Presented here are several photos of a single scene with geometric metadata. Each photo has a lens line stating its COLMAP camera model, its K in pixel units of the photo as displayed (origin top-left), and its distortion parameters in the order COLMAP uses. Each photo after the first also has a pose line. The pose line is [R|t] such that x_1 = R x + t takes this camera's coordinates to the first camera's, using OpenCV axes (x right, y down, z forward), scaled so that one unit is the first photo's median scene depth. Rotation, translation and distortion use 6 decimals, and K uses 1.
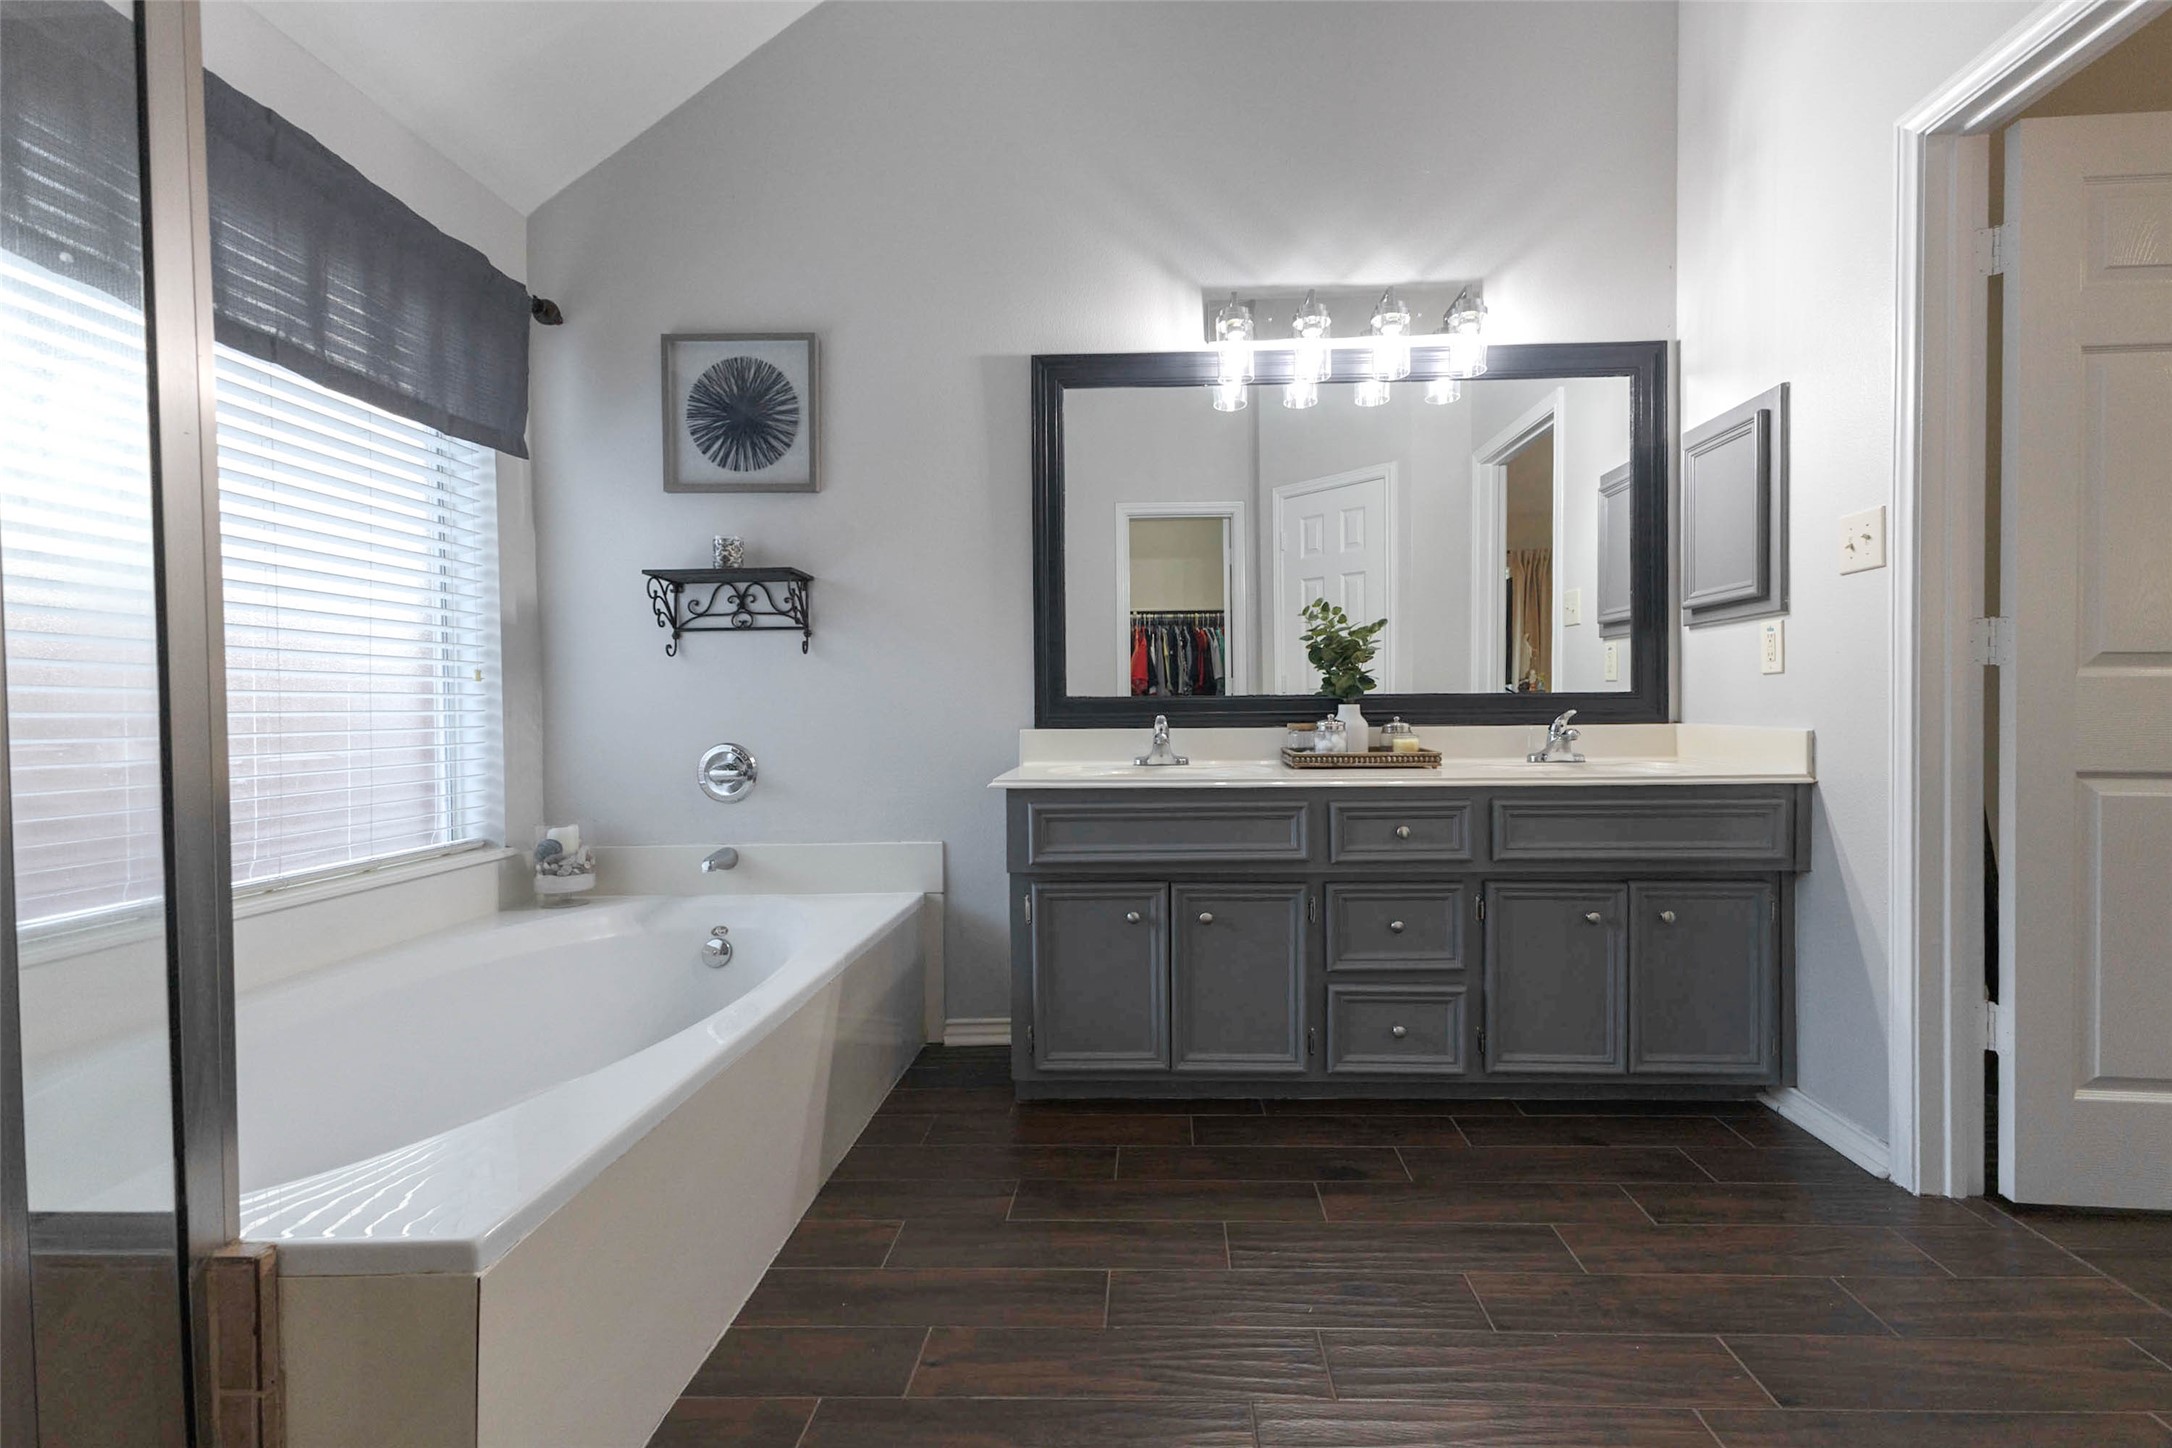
lens RADIAL K [[969.5, 0, 1086.0], [0, 969.5, 724.0], [0, 0, 1]] dist [0.000807, 0.000054]
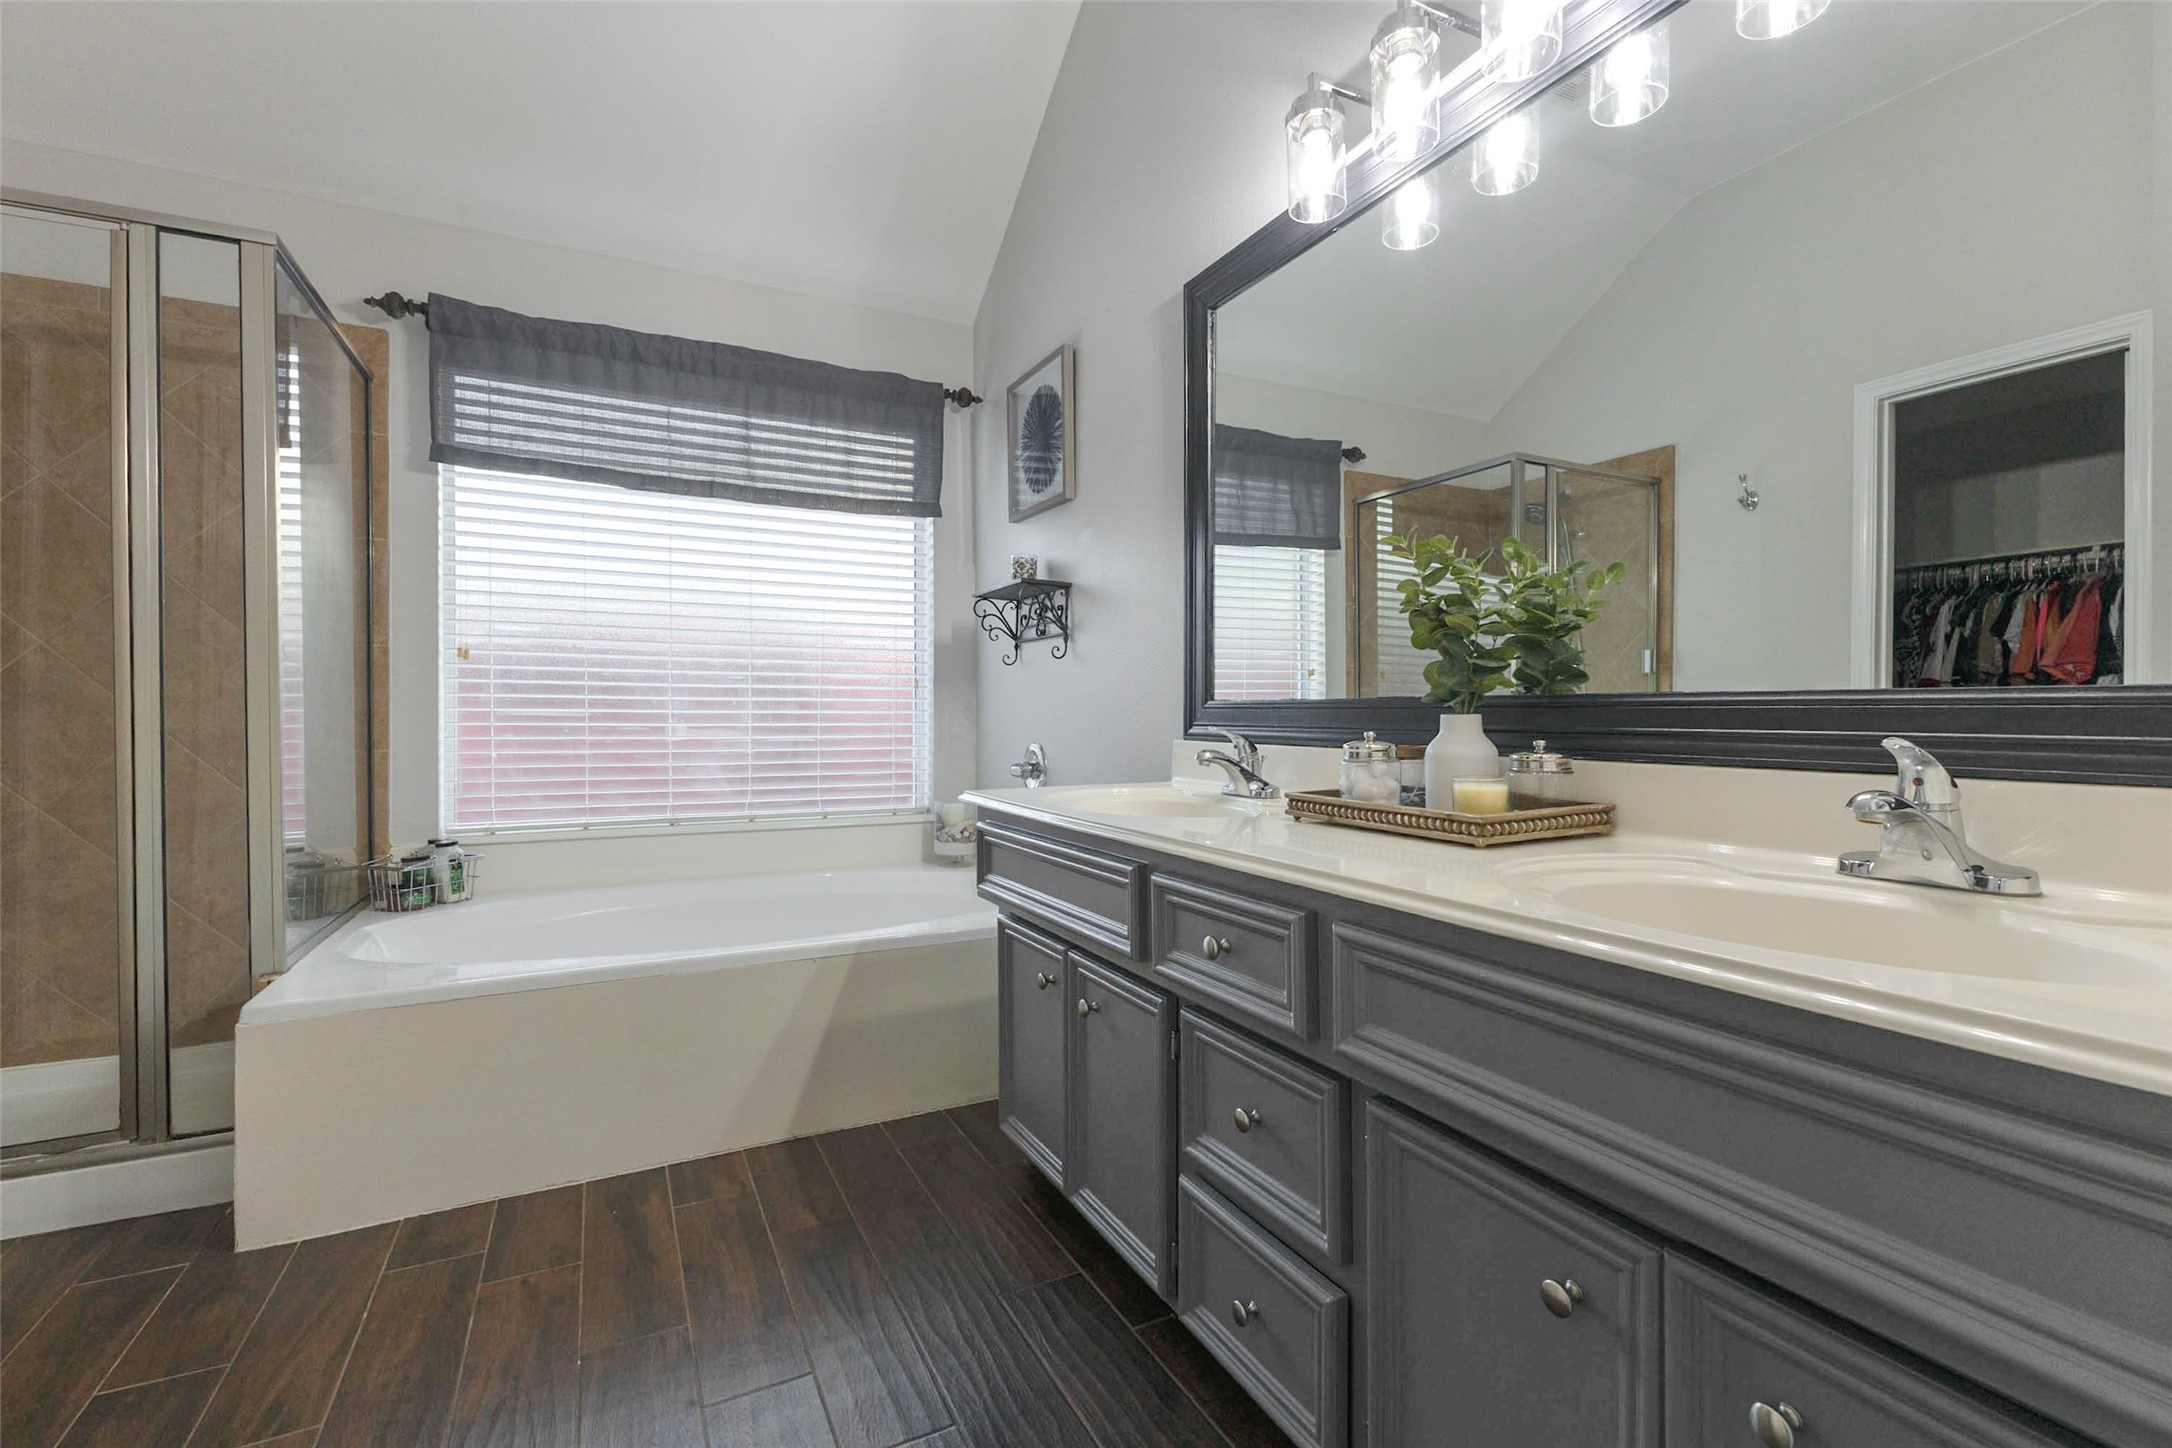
lens RADIAL K [[930.7, 0, 1086.0], [0, 930.7, 724.0], [0, 0, 1]] dist [0.001551, 0.000274]
pose [[0.501307, 0.021578, -0.865000, 0.594420], [-0.023141, 0.999666, 0.011526, -0.015235], [0.864960, 0.014239, 0.501639, 0.537274]]
